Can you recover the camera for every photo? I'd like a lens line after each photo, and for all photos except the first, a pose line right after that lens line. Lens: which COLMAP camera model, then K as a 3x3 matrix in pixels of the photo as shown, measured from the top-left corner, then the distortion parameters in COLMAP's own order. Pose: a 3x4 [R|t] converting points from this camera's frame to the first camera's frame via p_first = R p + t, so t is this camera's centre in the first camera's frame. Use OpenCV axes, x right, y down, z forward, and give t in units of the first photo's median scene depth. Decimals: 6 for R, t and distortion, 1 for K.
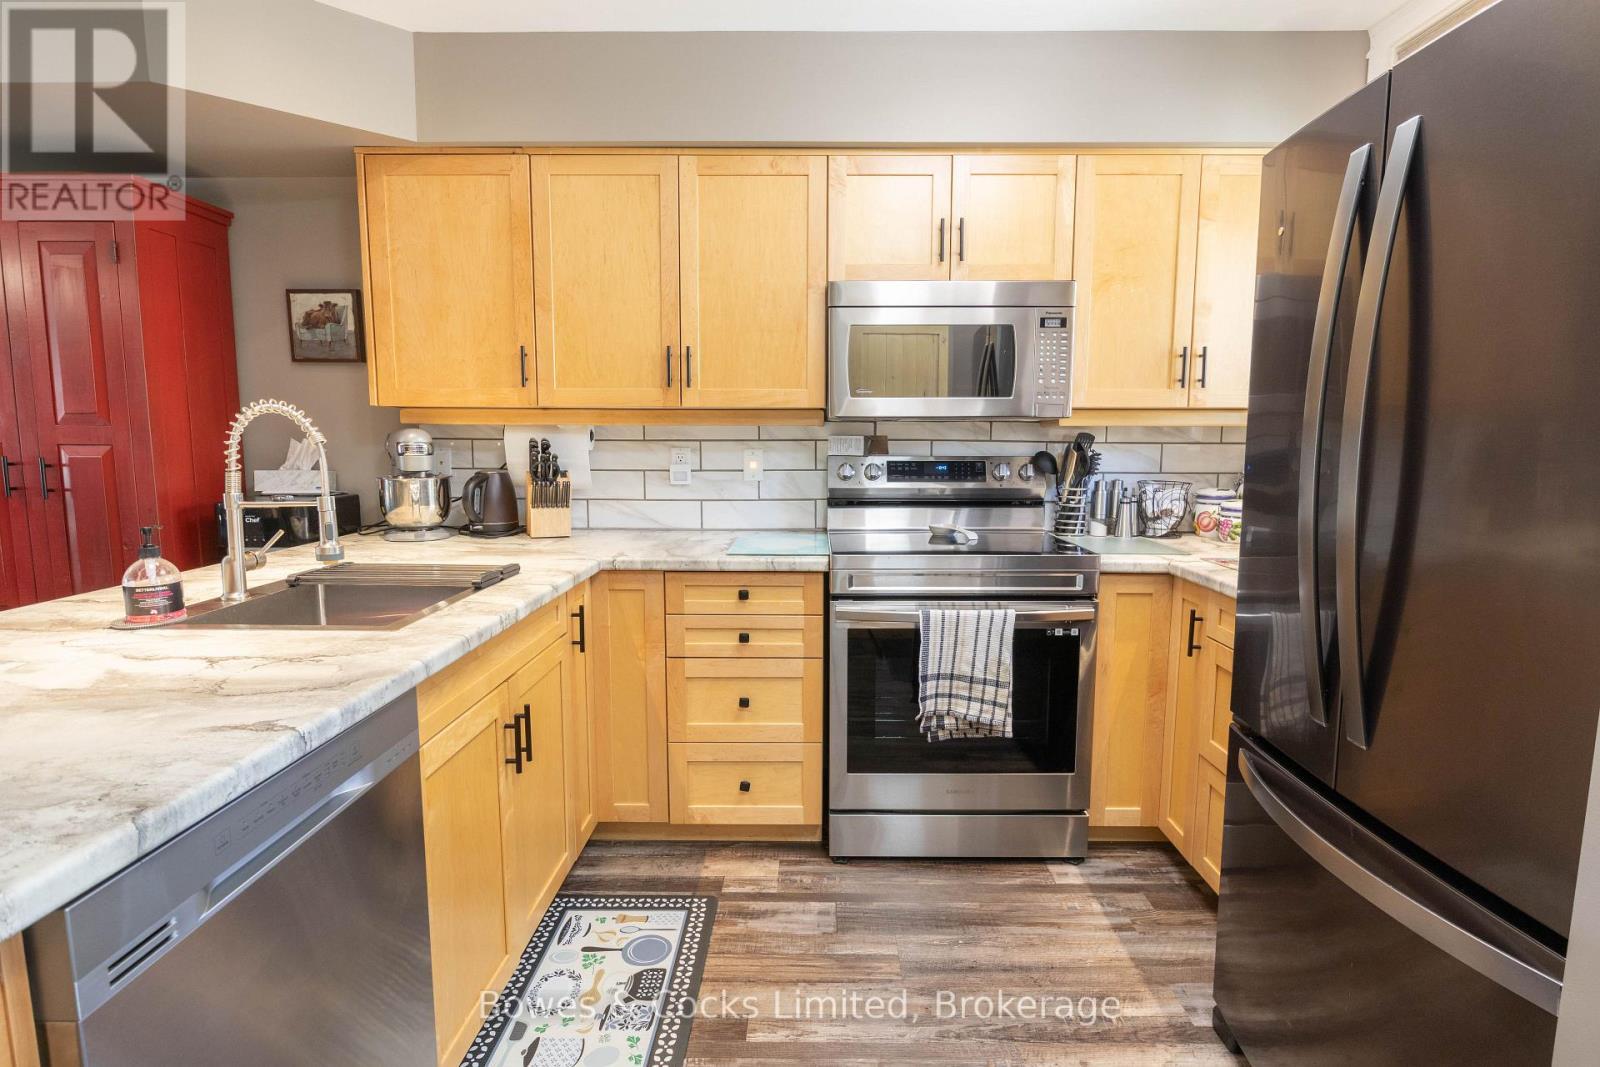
lens RADIAL K [[807.4, 0, 807.0], [0, 807.4, 531.5], [0, 0, 1]] dist [-0.002299, 0.000401]
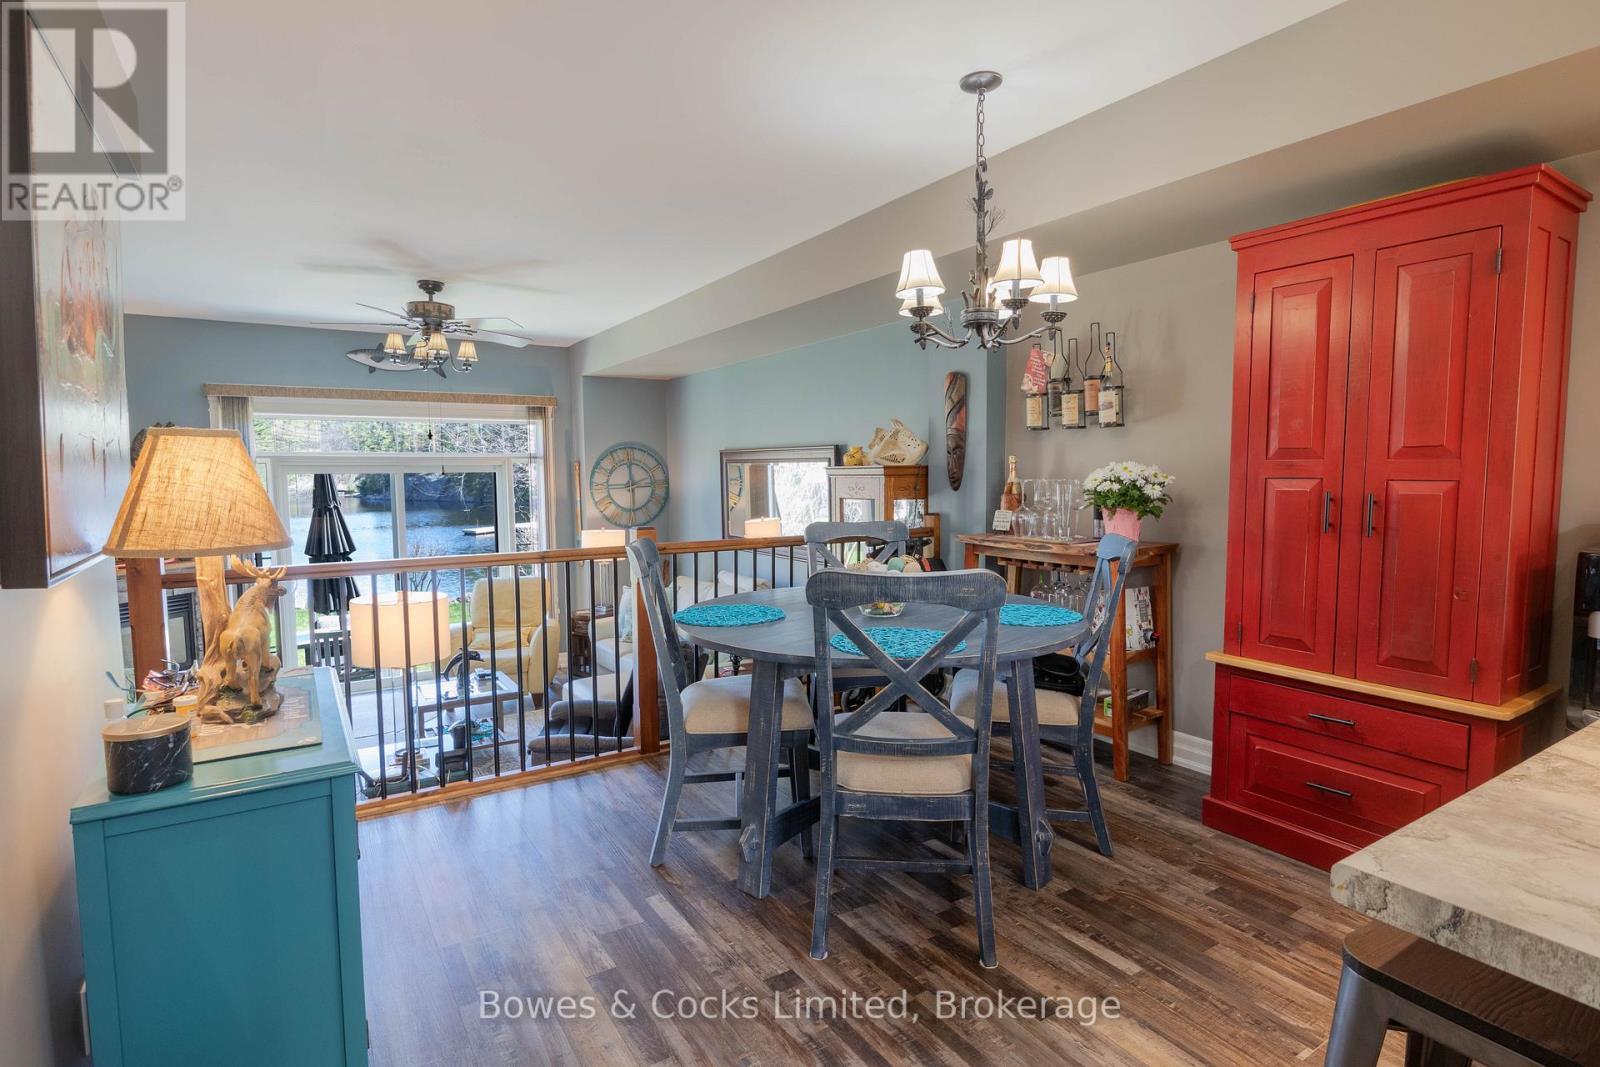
lens RADIAL K [[802.0, 0, 812.3], [0, 802.0, 532.3], [0, 0, 1]] dist [-0.005173, 0.000035]
pose [[0.557798, 0.056309, -0.828064, -0.535643], [-0.089400, 0.995968, 0.007506, 0.006963], [0.825148, 0.069842, 0.560583, -0.075489]]
